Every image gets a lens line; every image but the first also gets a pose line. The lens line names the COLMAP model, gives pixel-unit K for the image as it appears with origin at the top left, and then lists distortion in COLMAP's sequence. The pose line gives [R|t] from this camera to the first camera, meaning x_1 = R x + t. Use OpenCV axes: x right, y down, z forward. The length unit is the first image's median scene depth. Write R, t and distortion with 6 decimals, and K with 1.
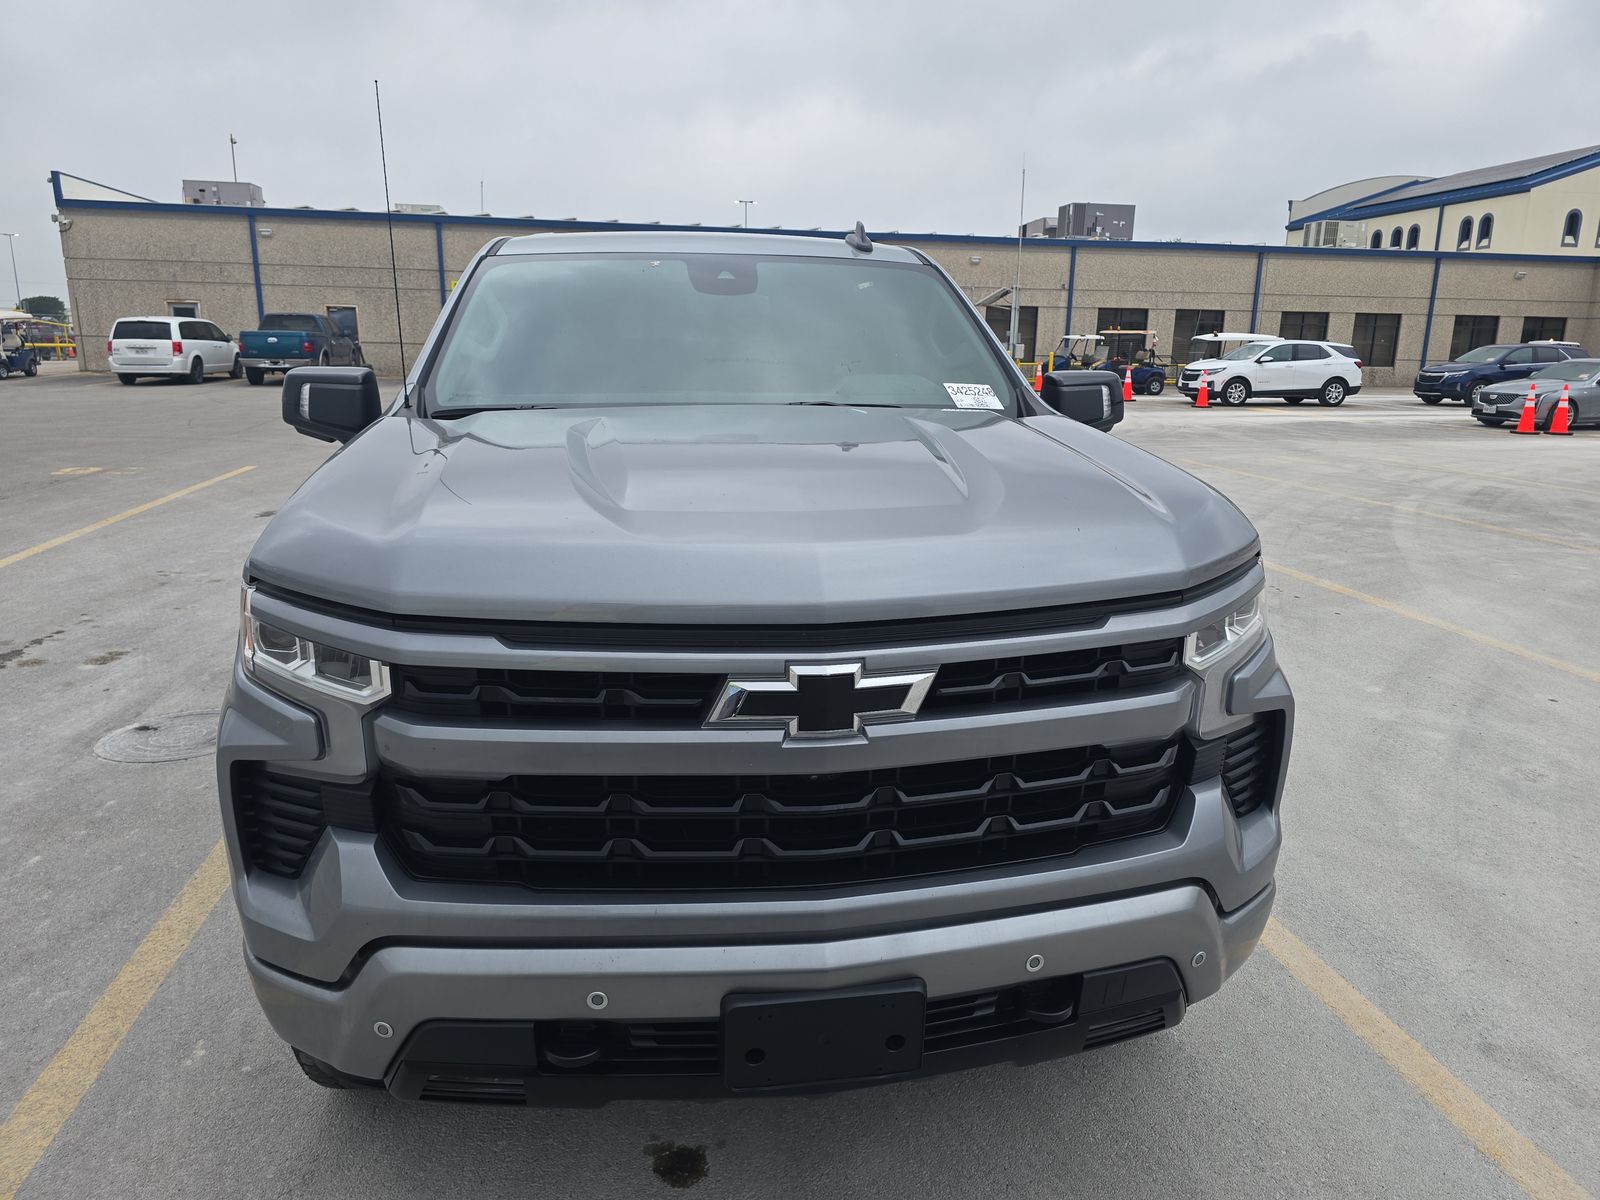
lens RADIAL K [[1089.4, 0, 799.8], [0, 1089.4, 593.6], [0, 0, 1]] dist [0.023012, -0.009810]
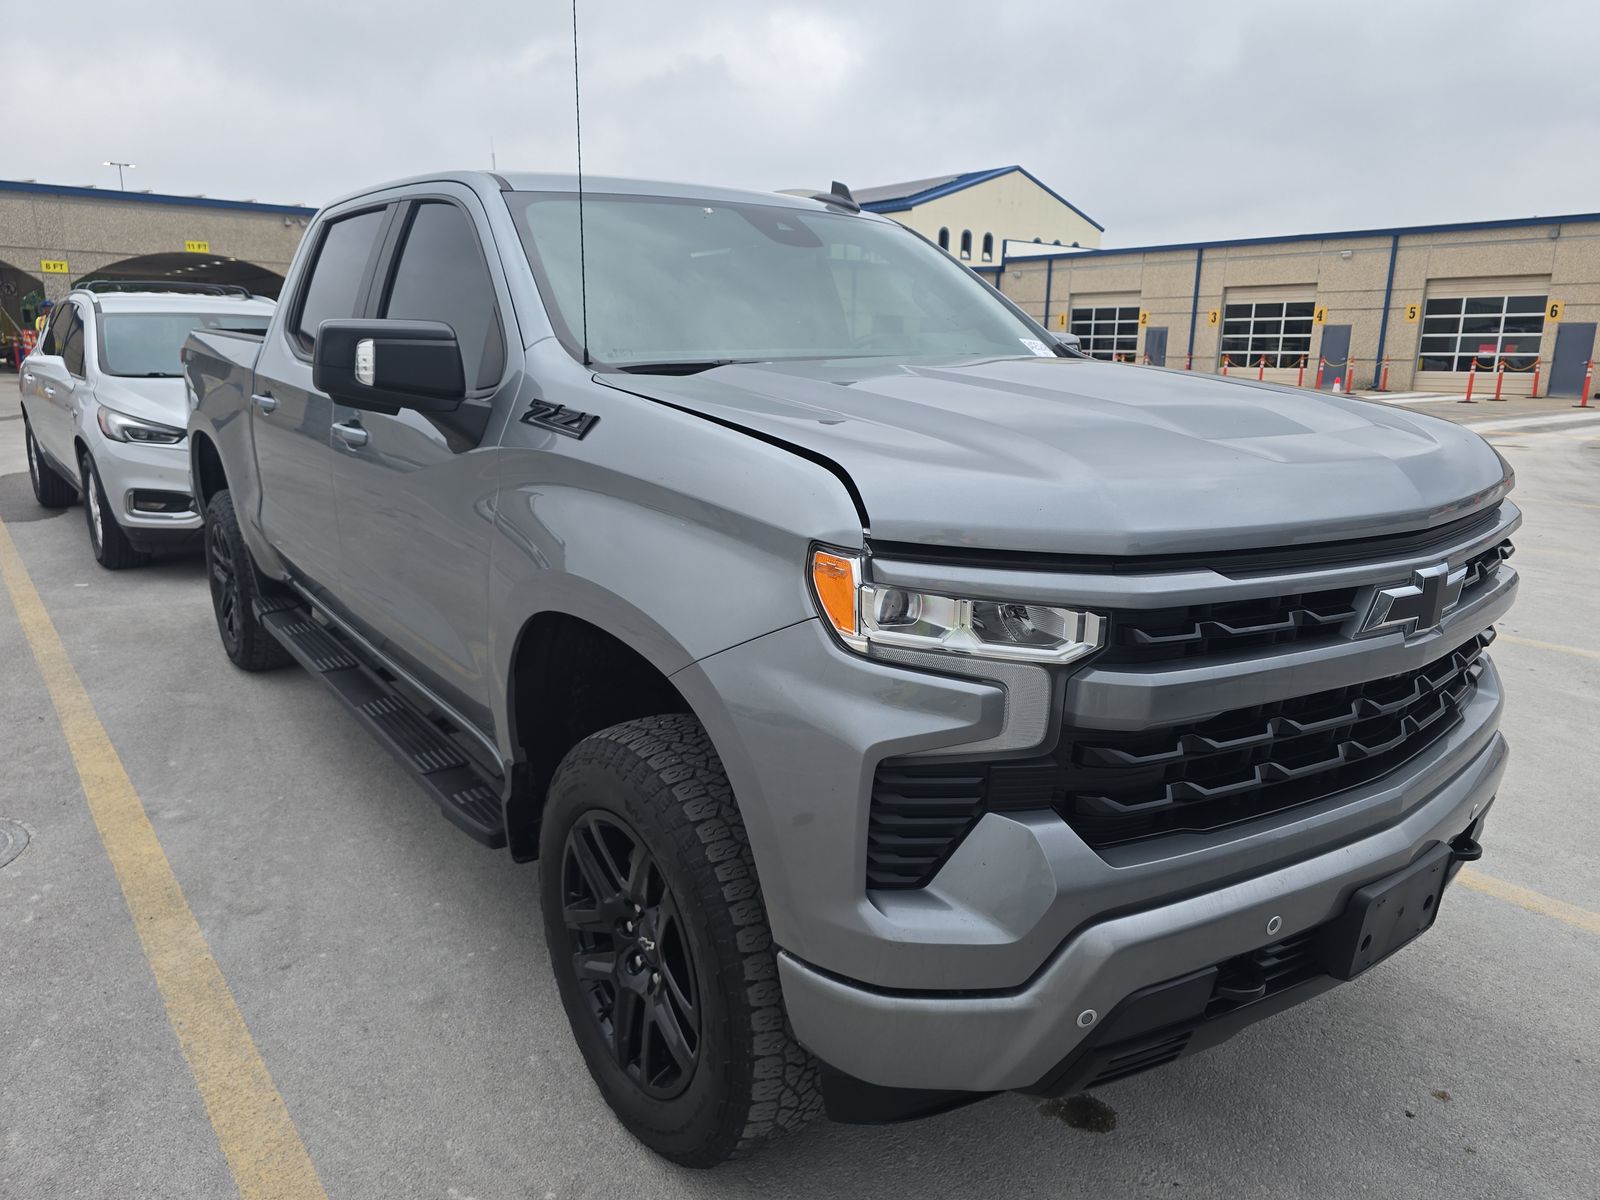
lens RADIAL K [[1089.4, 0, 805.1], [0, 1089.4, 607.8], [0, 0, 1]] dist [0.023012, -0.009810]
pose [[0.887233, -0.111339, 0.447685, -0.981142], [0.103785, 0.993735, 0.041458, -0.003387], [-0.449496, 0.009680, 0.893230, 0.291642]]
